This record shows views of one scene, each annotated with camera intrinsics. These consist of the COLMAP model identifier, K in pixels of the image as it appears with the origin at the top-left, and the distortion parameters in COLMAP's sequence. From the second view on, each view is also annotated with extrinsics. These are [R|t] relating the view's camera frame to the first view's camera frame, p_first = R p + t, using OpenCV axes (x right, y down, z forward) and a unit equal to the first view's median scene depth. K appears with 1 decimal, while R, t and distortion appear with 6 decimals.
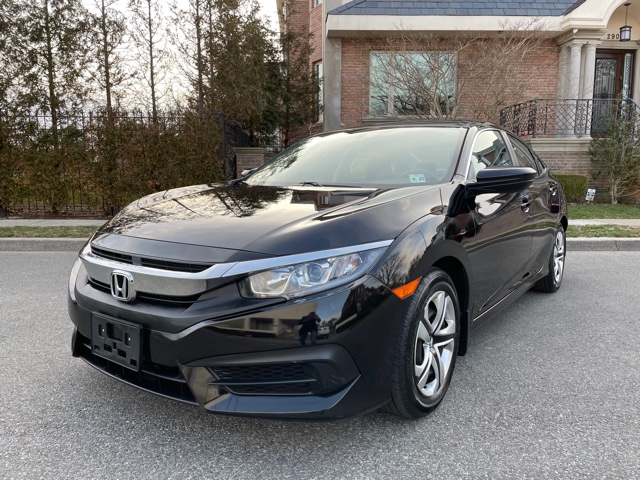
lens RADIAL K [[478.2, 0, 320.7], [0, 478.2, 237.8], [0, 0, 1]] dist [0.085402, -0.109371]
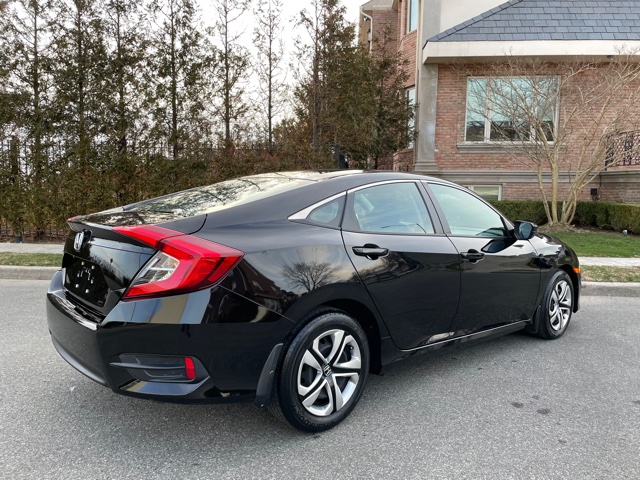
lens RADIAL K [[477.8, 0, 320.9], [0, 477.8, 239.2], [0, 0, 1]] dist [0.087137, -0.110263]
pose [[0.995107, 0.021440, -0.096444, -0.107980], [-0.024481, 0.999236, -0.030450, -0.024718], [0.095717, 0.032662, 0.994873, 0.010521]]
